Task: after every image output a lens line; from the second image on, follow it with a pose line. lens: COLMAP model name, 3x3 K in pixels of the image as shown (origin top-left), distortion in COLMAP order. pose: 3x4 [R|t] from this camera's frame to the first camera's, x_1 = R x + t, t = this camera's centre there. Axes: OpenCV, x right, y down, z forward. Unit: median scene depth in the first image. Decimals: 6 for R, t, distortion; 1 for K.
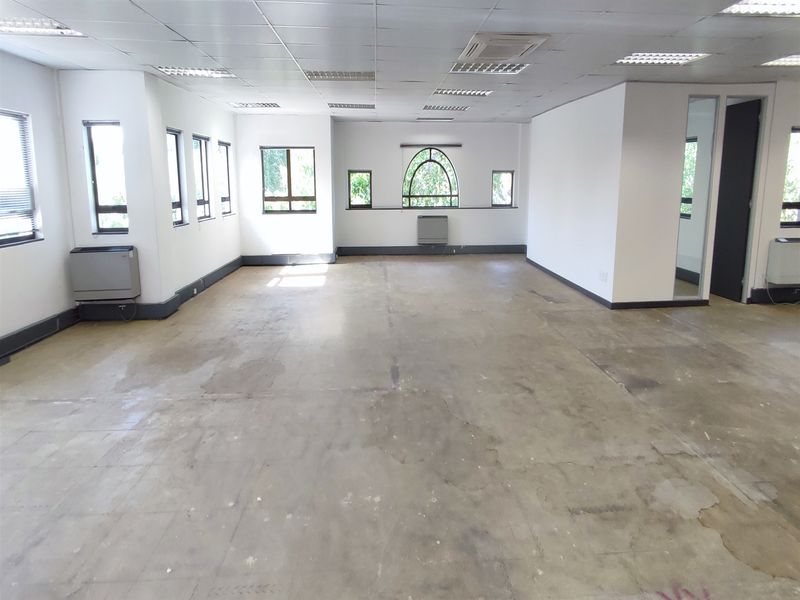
lens RADIAL K [[366.5, 0, 401.5], [0, 366.5, 286.3], [0, 0, 1]] dist [-0.004480, -0.000199]
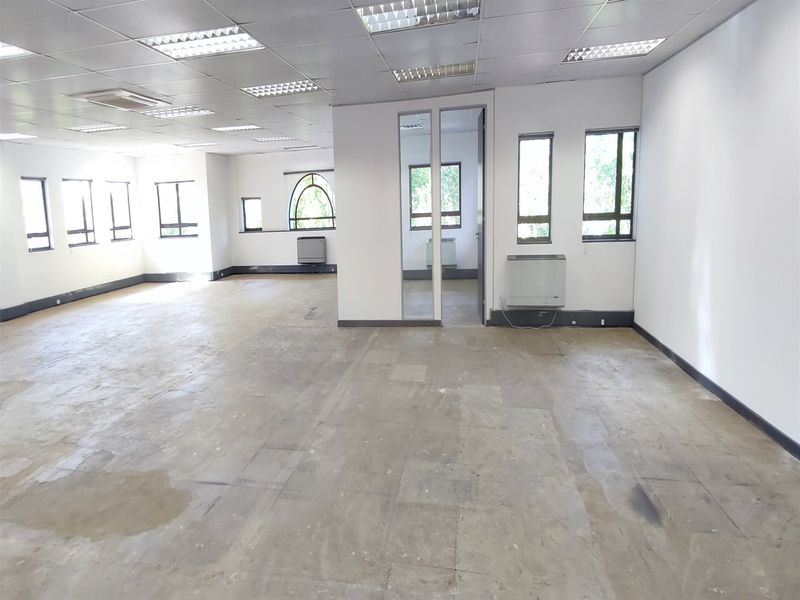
lens RADIAL K [[366.5, 0, 396.2], [0, 366.5, 292.7], [0, 0, 1]] dist [-0.004480, -0.000199]
pose [[0.973722, 0.011640, -0.227443, 0.631215], [-0.019031, 0.999359, -0.030330, -0.002512], [0.226944, 0.033861, 0.973319, 0.029276]]
